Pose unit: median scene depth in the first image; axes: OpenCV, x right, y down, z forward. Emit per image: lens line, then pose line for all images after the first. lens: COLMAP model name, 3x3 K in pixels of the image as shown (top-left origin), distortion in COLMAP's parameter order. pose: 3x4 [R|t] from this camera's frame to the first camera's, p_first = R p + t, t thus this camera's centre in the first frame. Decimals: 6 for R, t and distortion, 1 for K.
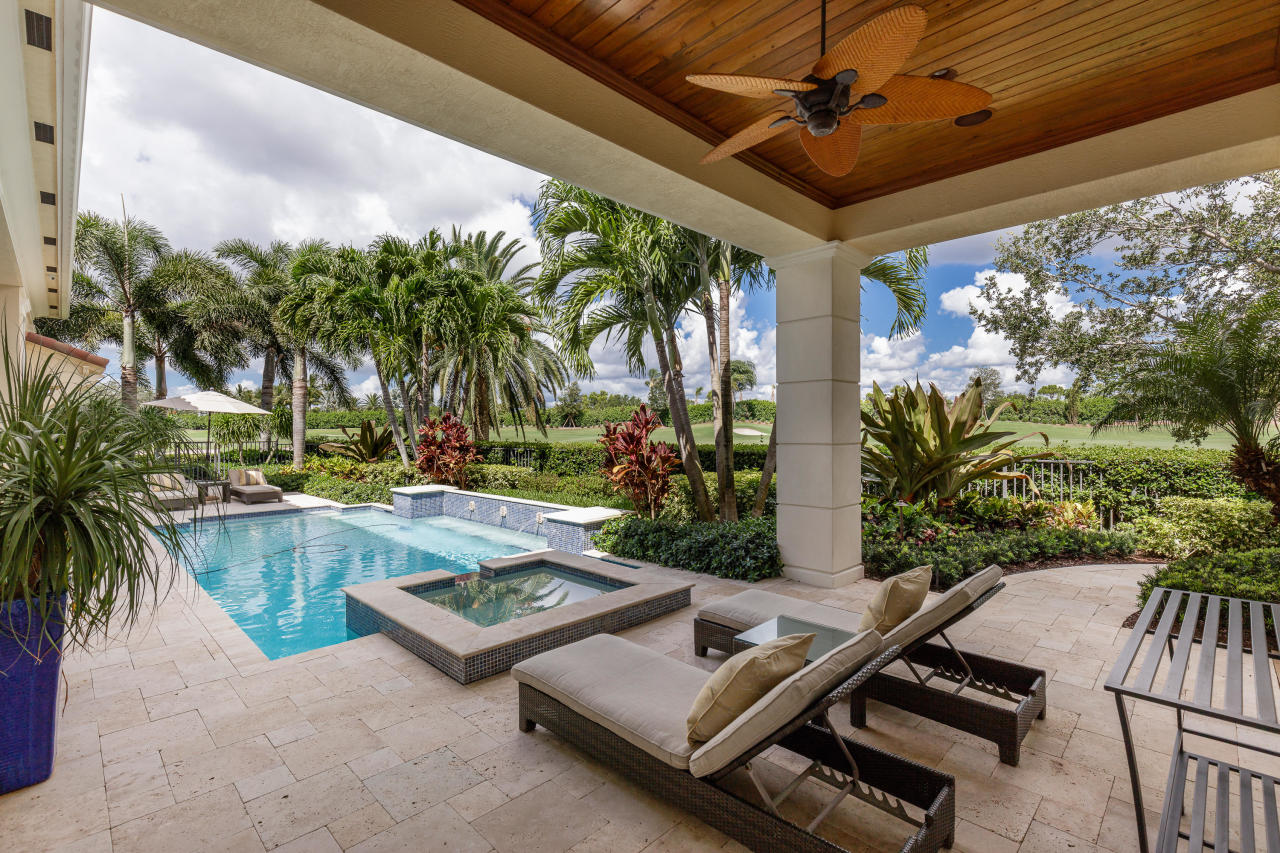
lens RADIAL K [[581.4, 0, 636.2], [0, 581.4, 443.8], [0, 0, 1]] dist [0.004658, 0.000195]
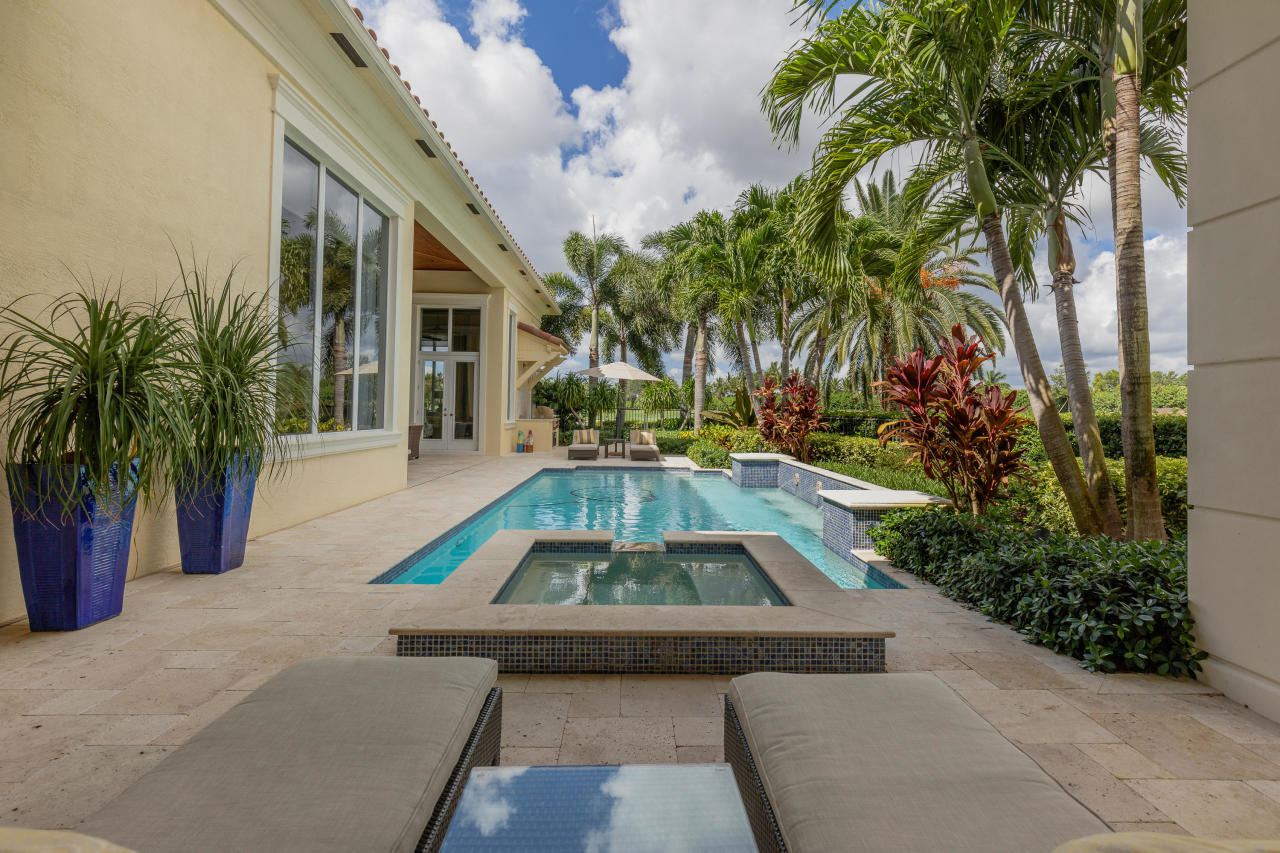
lens RADIAL K [[588.4, 0, 640.8], [0, 588.4, 412.5], [0, 0, 1]] dist [0.006551, -0.000258]
pose [[0.723130, 0.019020, -0.690450, 0.194045], [-0.039545, 0.999121, -0.013894, 0.043329], [0.689579, 0.037351, 0.723246, 0.312182]]
